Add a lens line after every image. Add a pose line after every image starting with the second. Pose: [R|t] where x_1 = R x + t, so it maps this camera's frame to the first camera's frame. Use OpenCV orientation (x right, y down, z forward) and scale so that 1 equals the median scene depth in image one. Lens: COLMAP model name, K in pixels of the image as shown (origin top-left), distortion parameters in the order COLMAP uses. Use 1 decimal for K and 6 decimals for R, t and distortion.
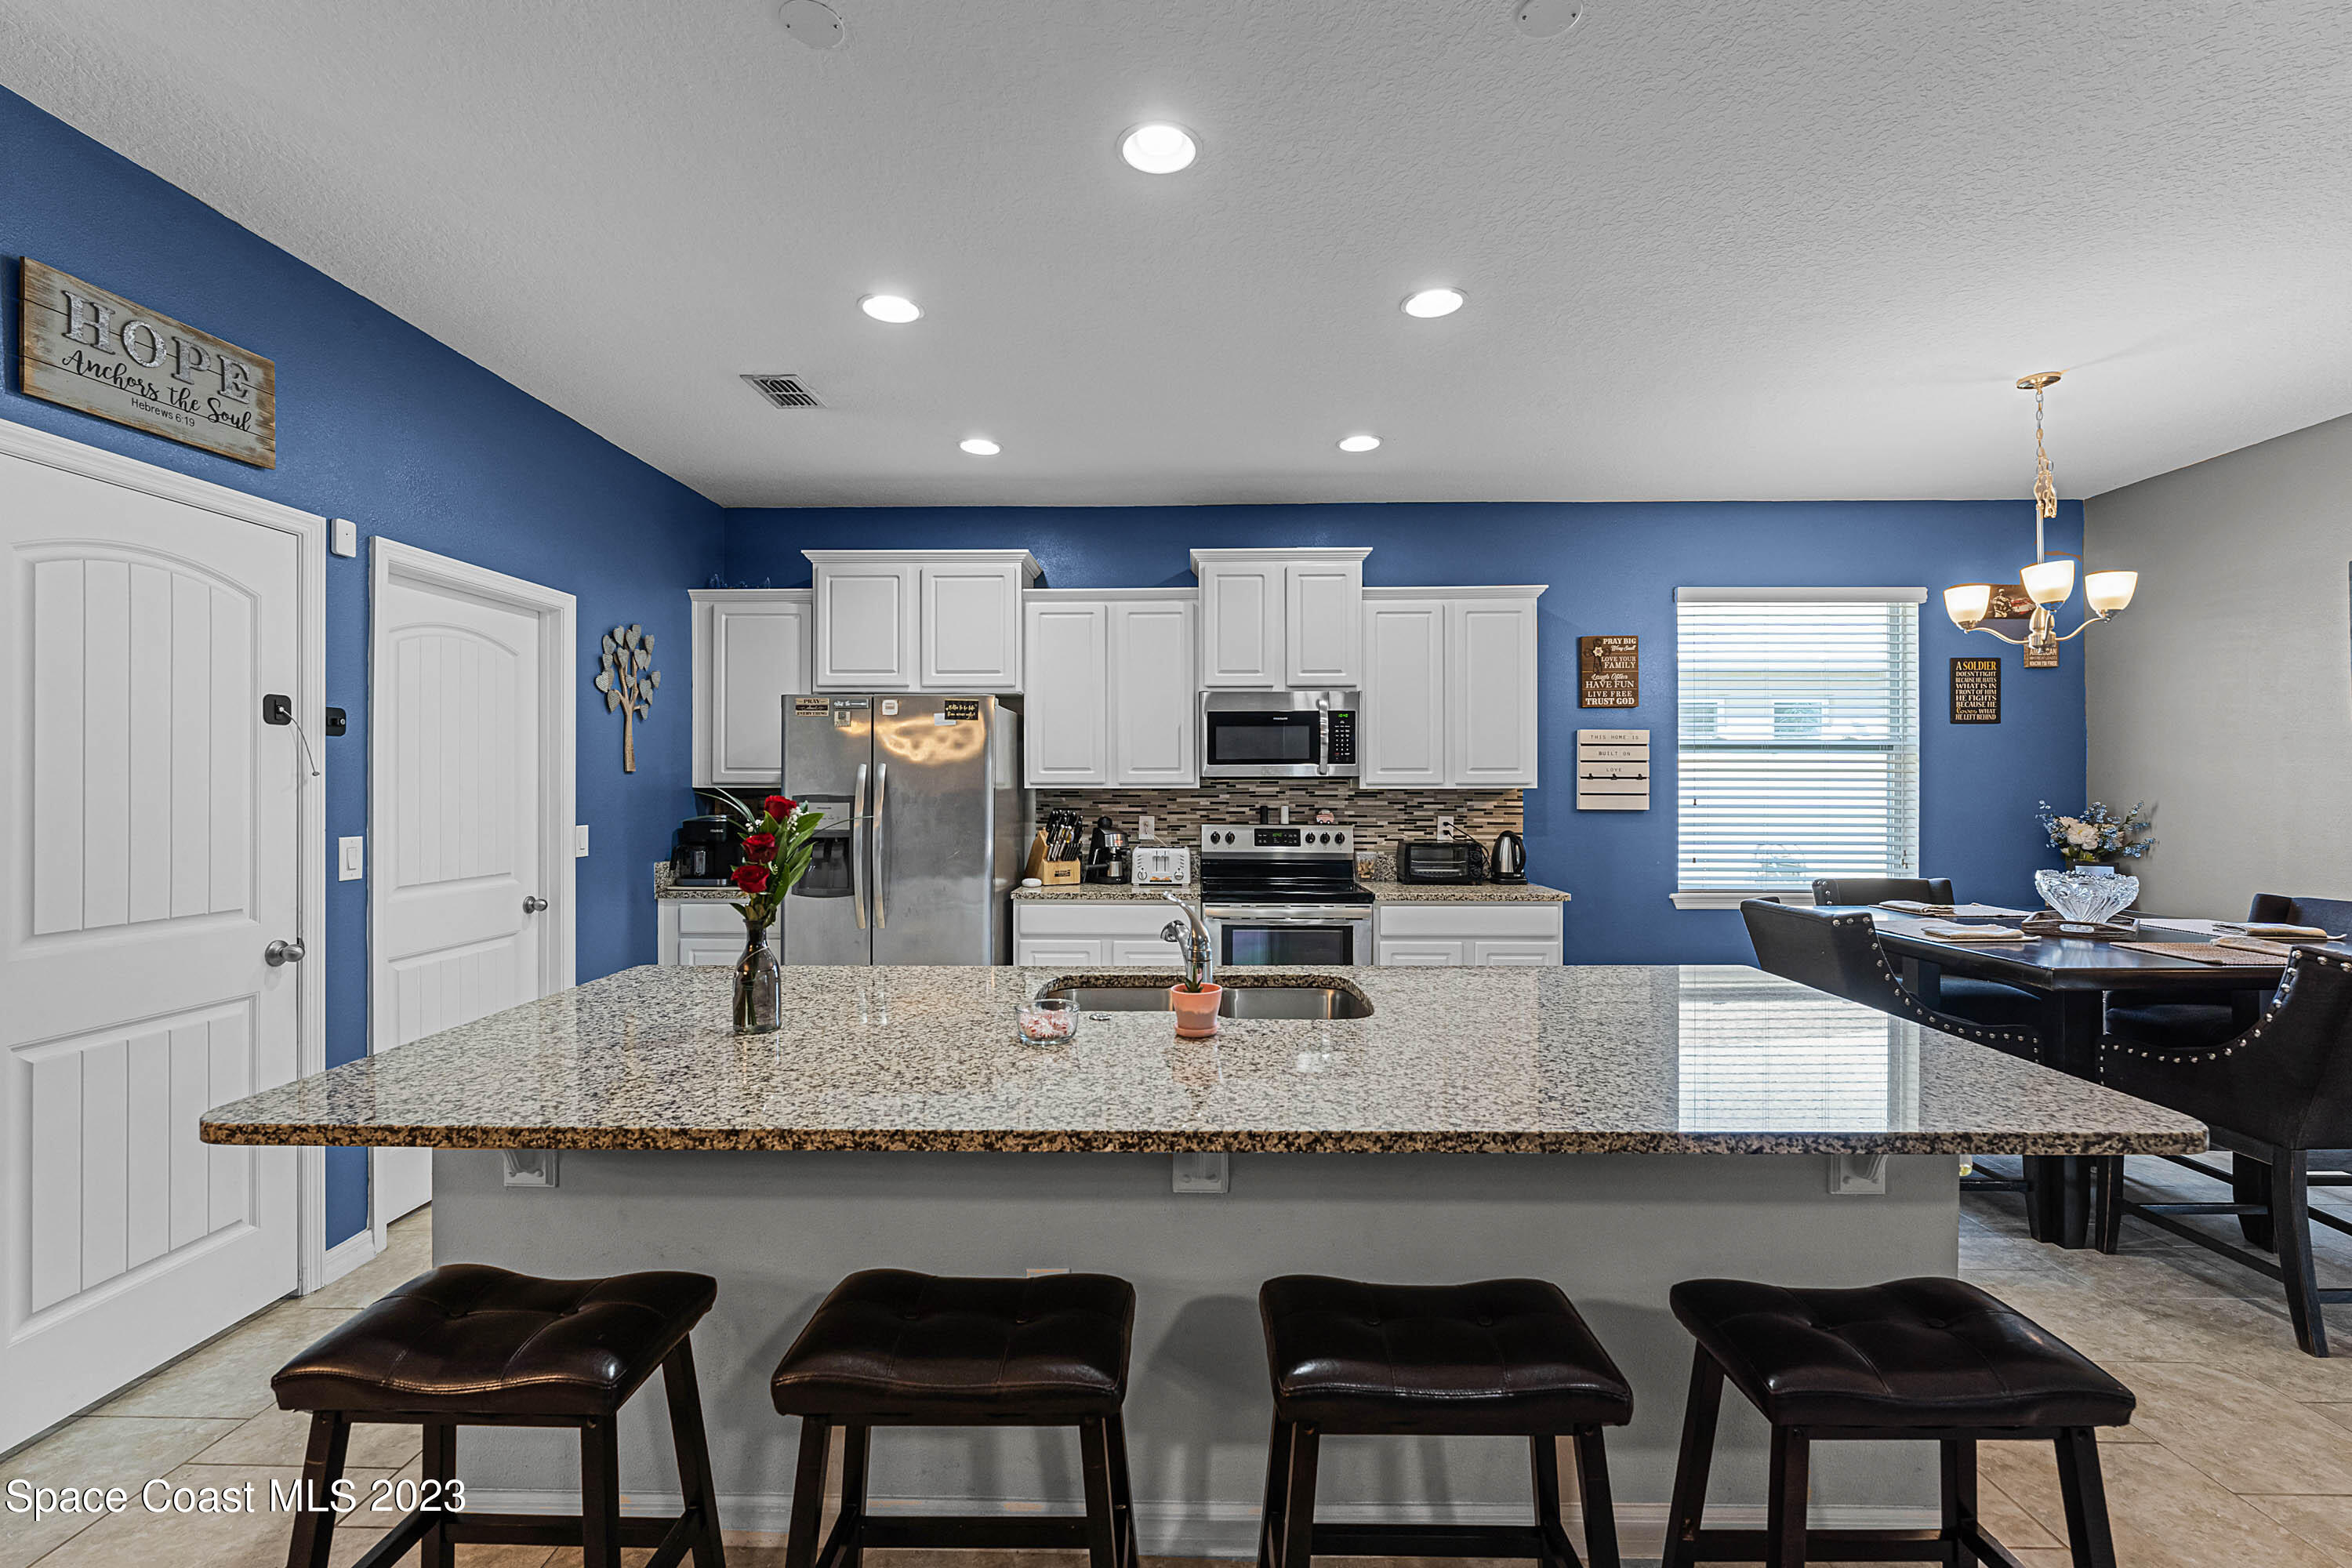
lens RADIAL K [[992.2, 0, 1173.8], [0, 992.2, 780.9], [0, 0, 1]] dist [-0.003345, -0.000653]
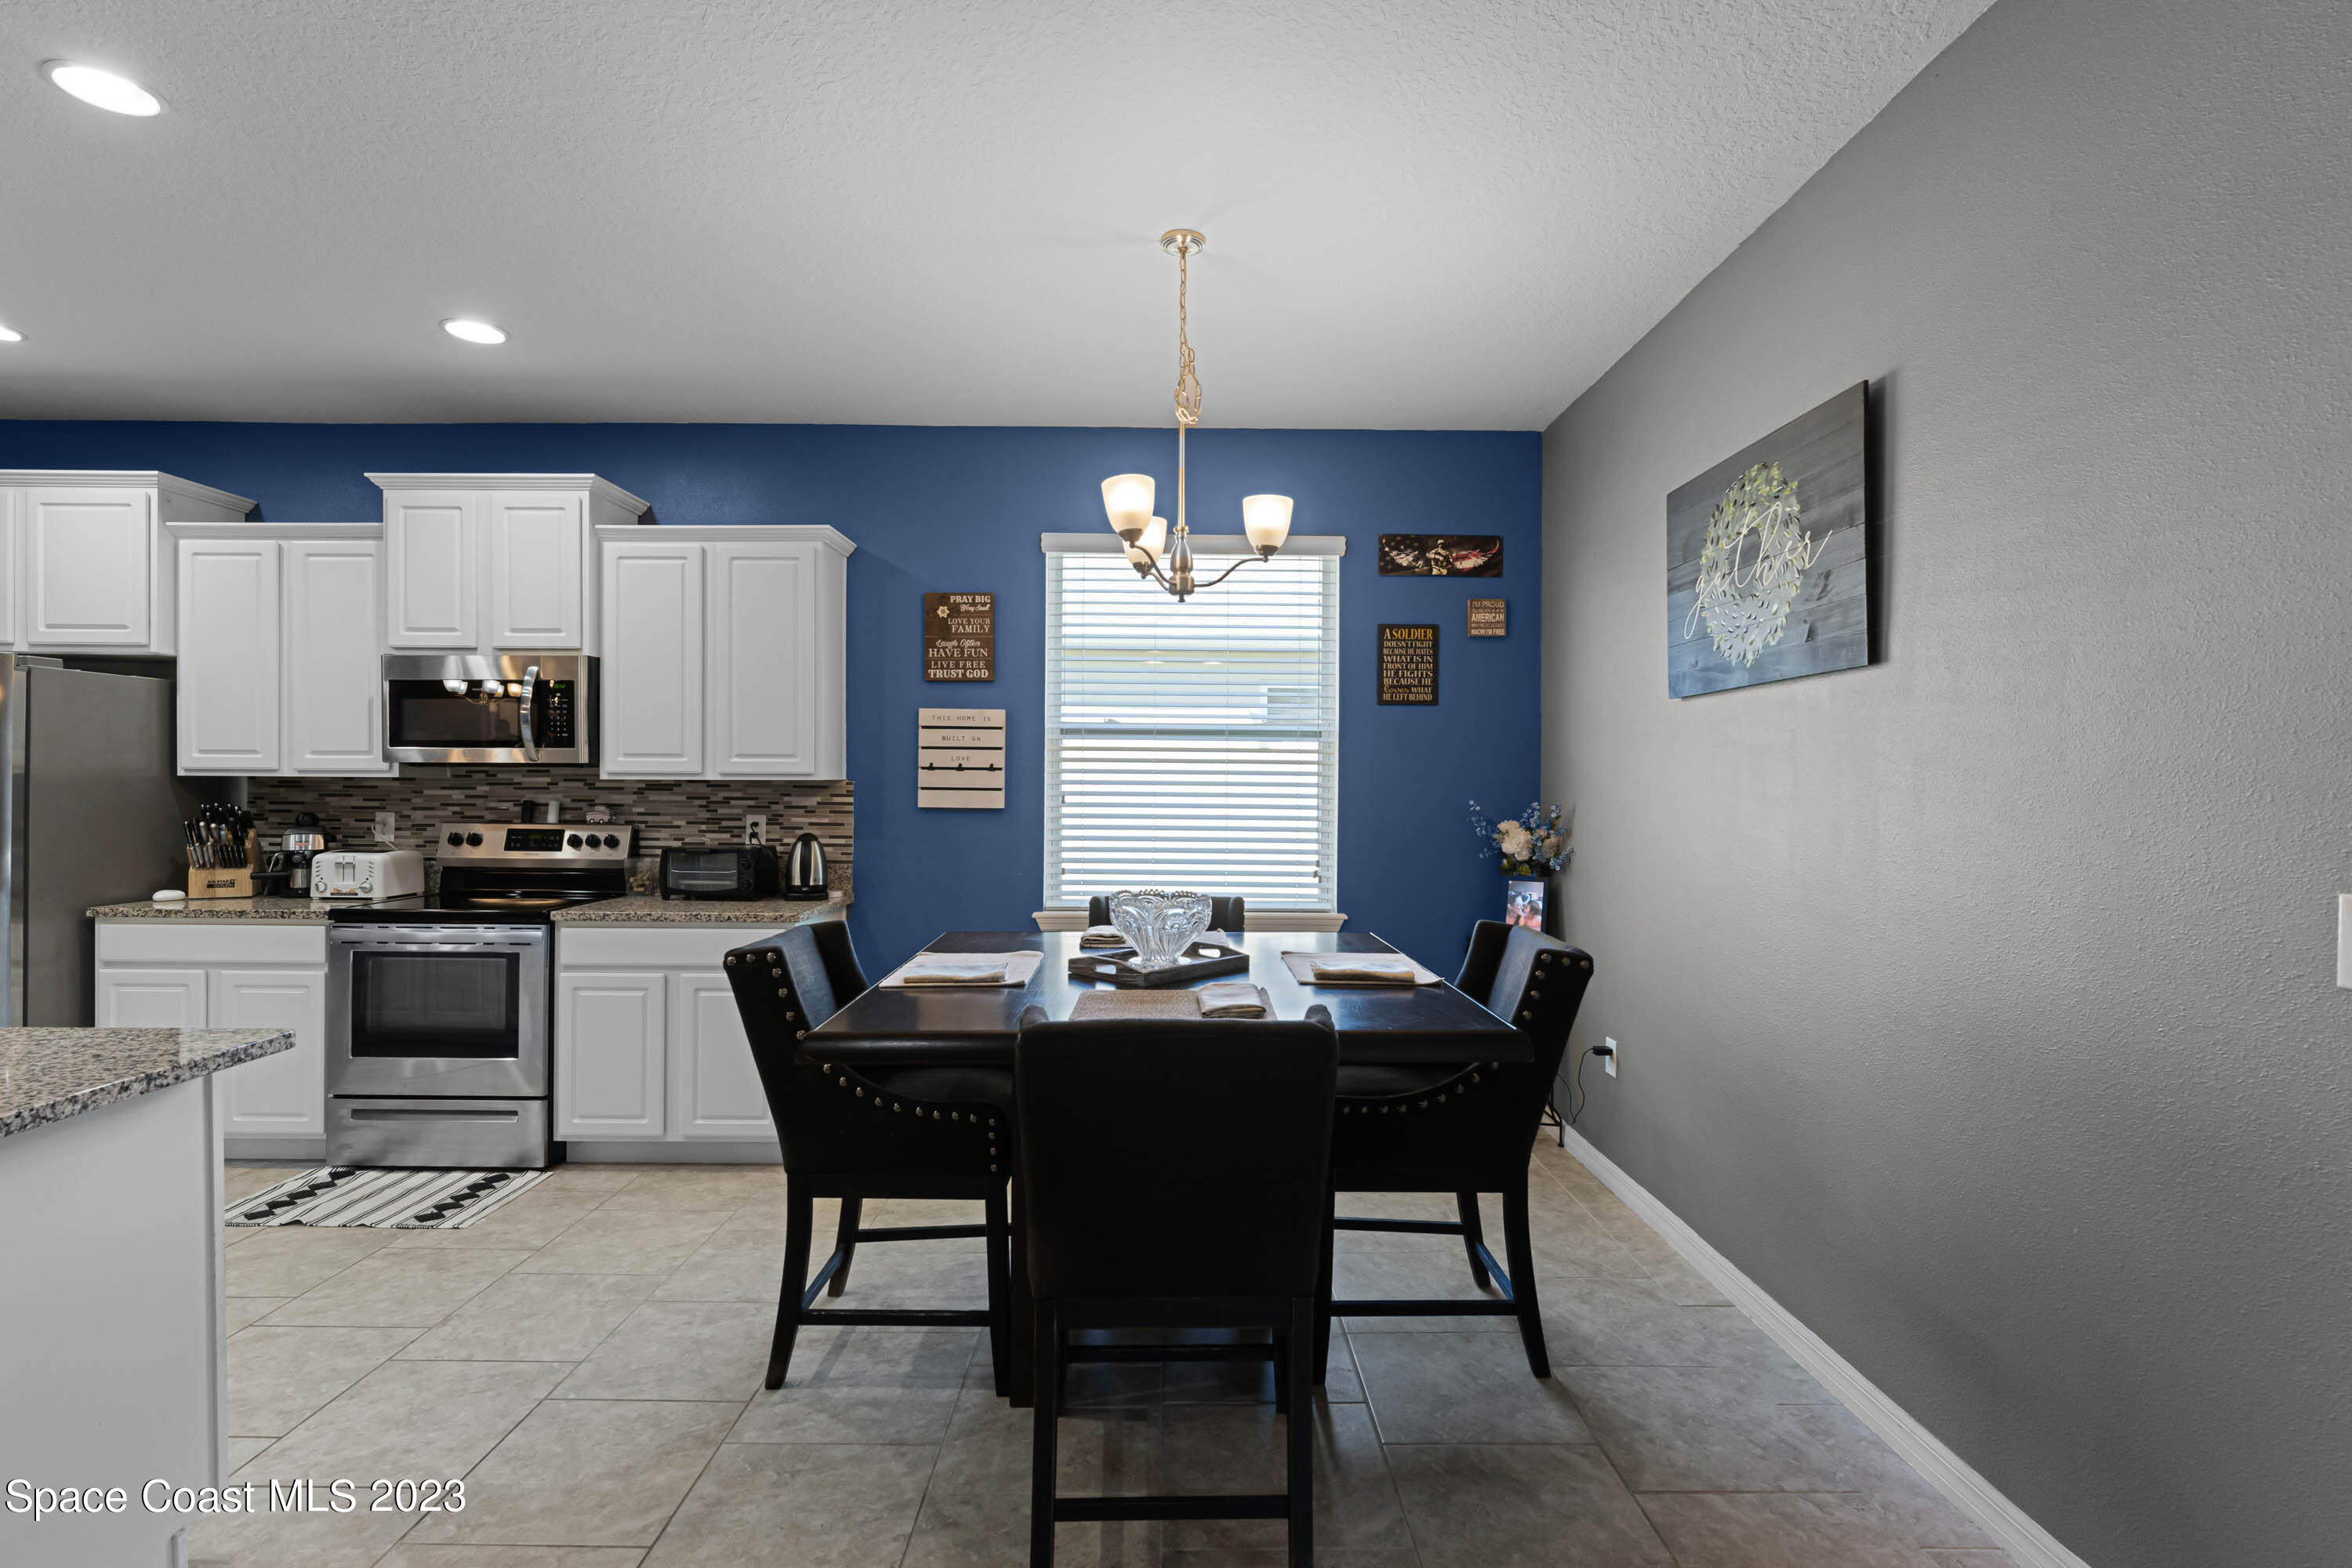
lens RADIAL K [[1071.5, 0, 1175.2], [0, 1071.5, 788.6], [0, 0, 1]] dist [-0.002503, -0.000567]
pose [[0.999636, 0.007024, 0.026056, 0.625514], [-0.007253, 0.999936, 0.008689, 0.004645], [-0.025993, -0.008874, 0.999623, 0.129417]]
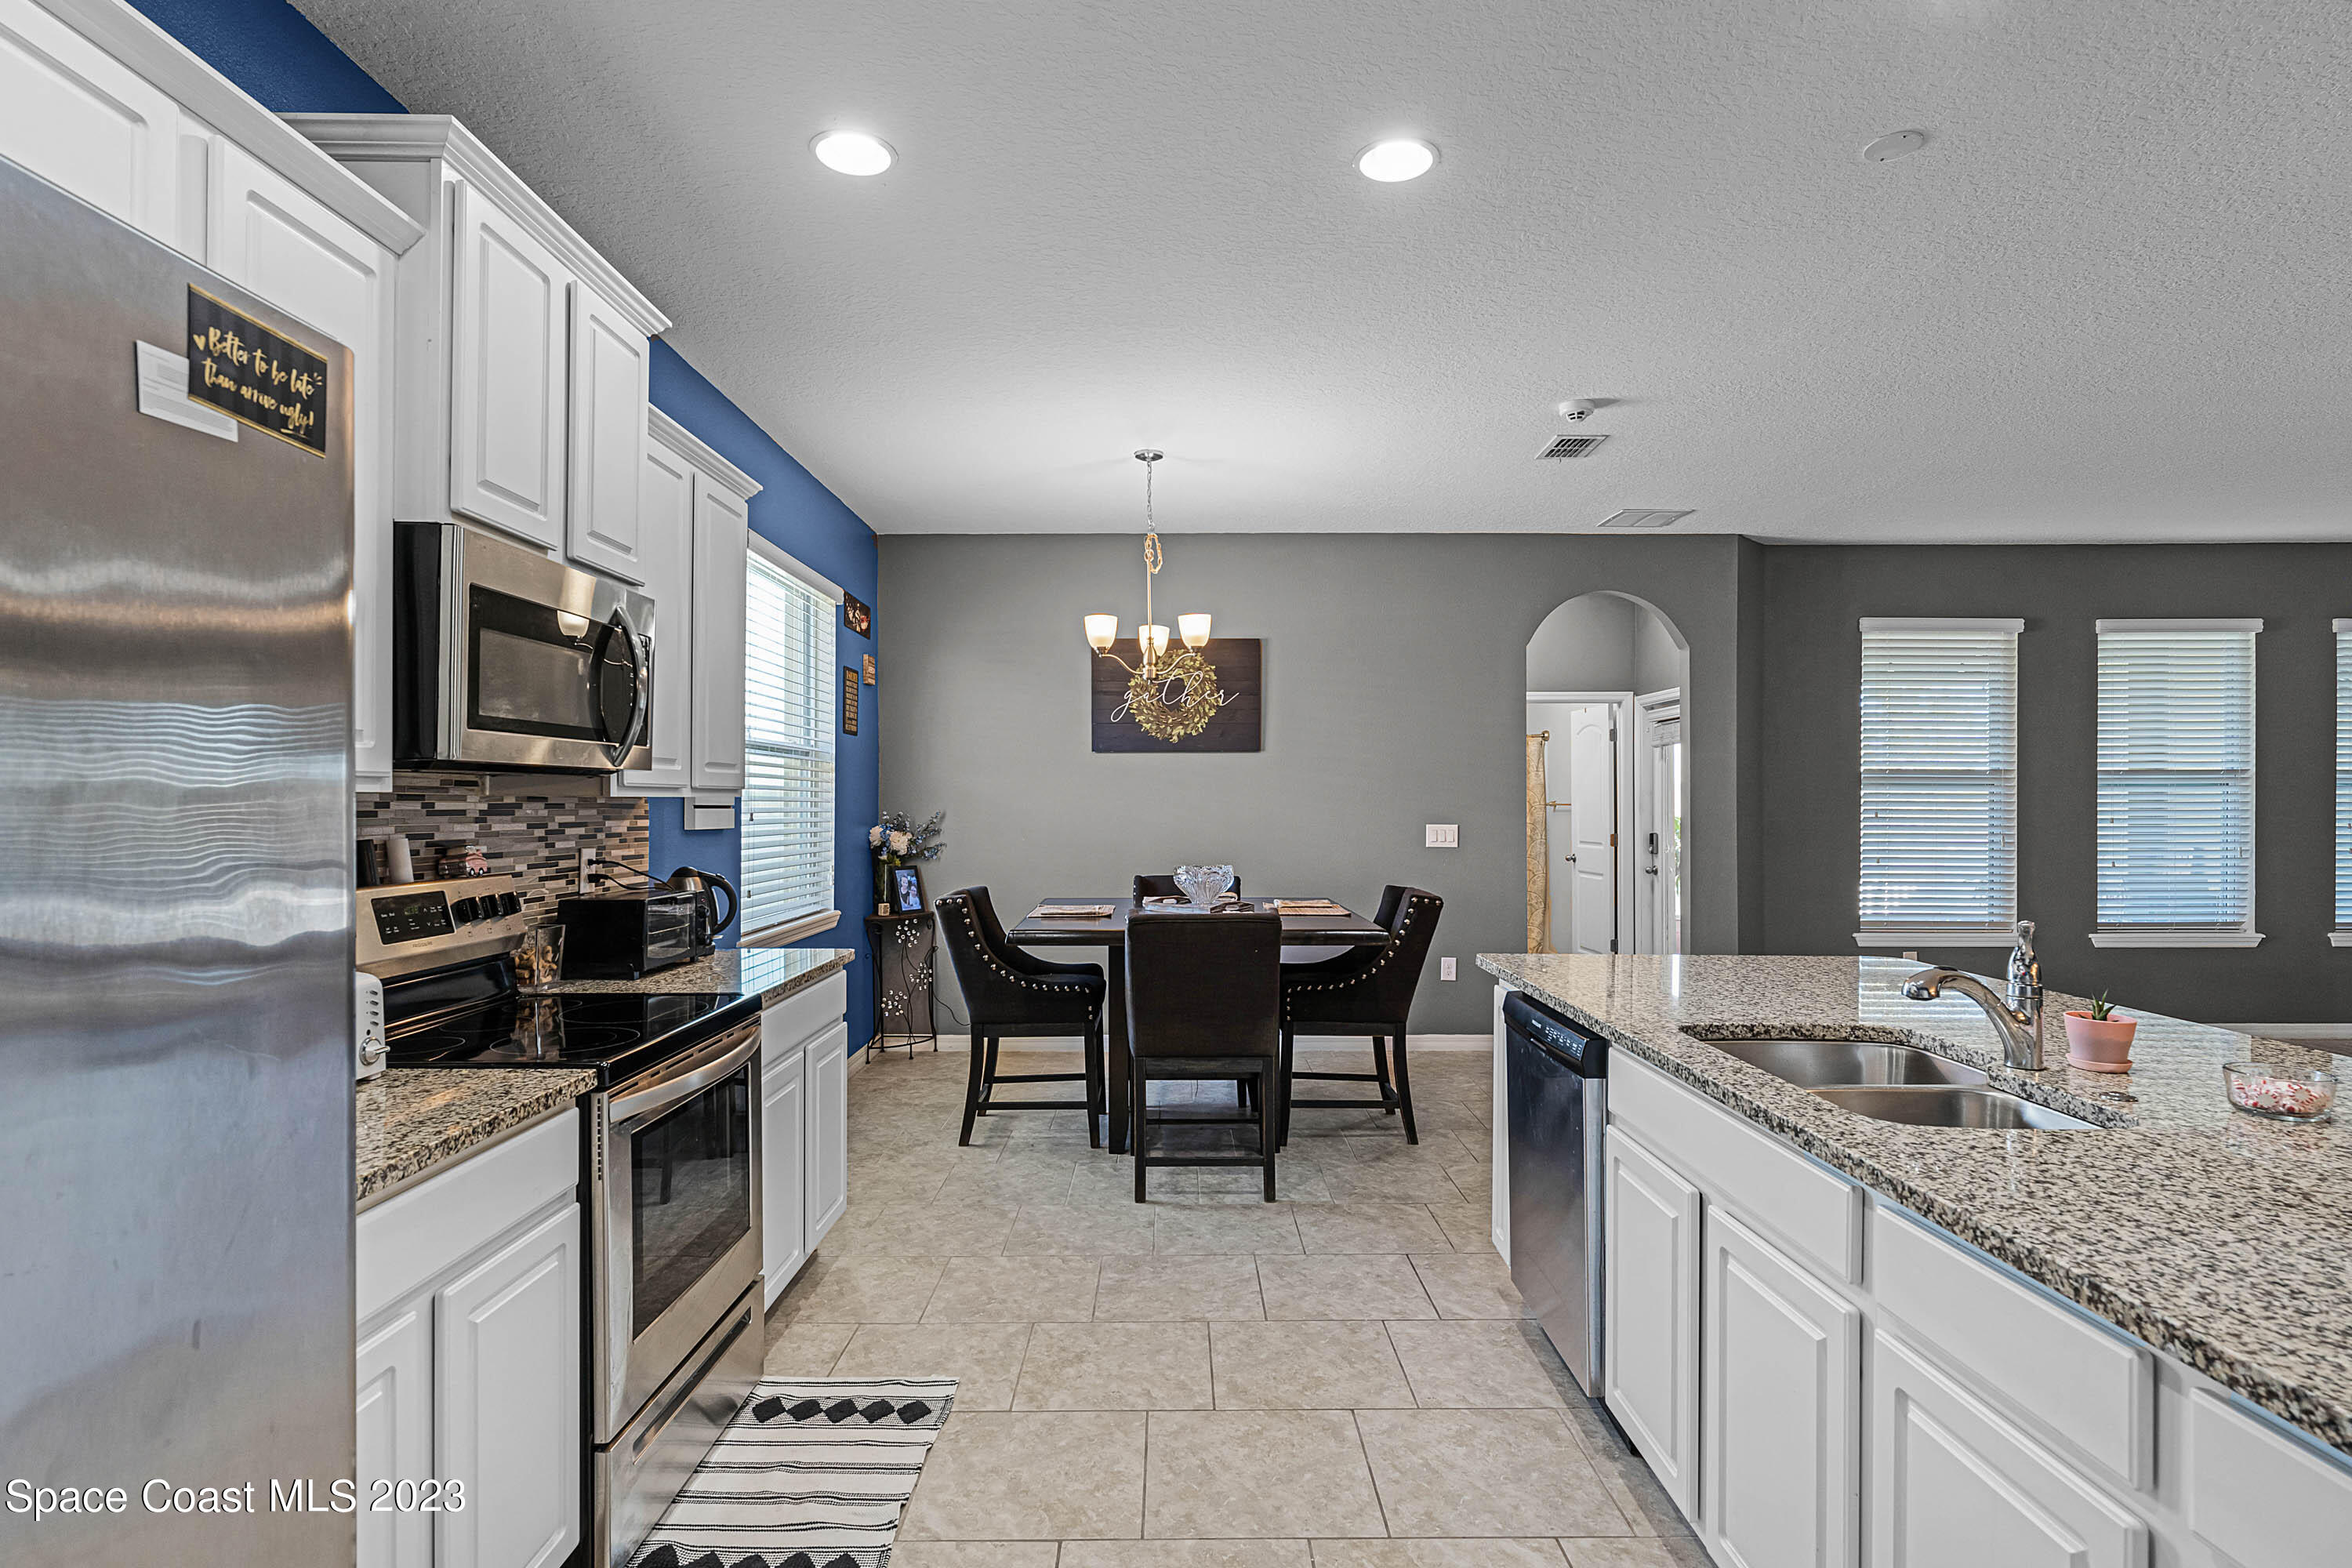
lens RADIAL K [[1174.9, 0, 1166.8], [0, 1174.9, 802.0], [0, 0, 1]] dist [-0.003677, -0.000192]
pose [[-0.015313, 0.000467, 0.999883, -0.395529], [-0.004762, 0.999989, -0.000540, 0.009632], [-0.999871, -0.004770, -0.015311, 0.733256]]
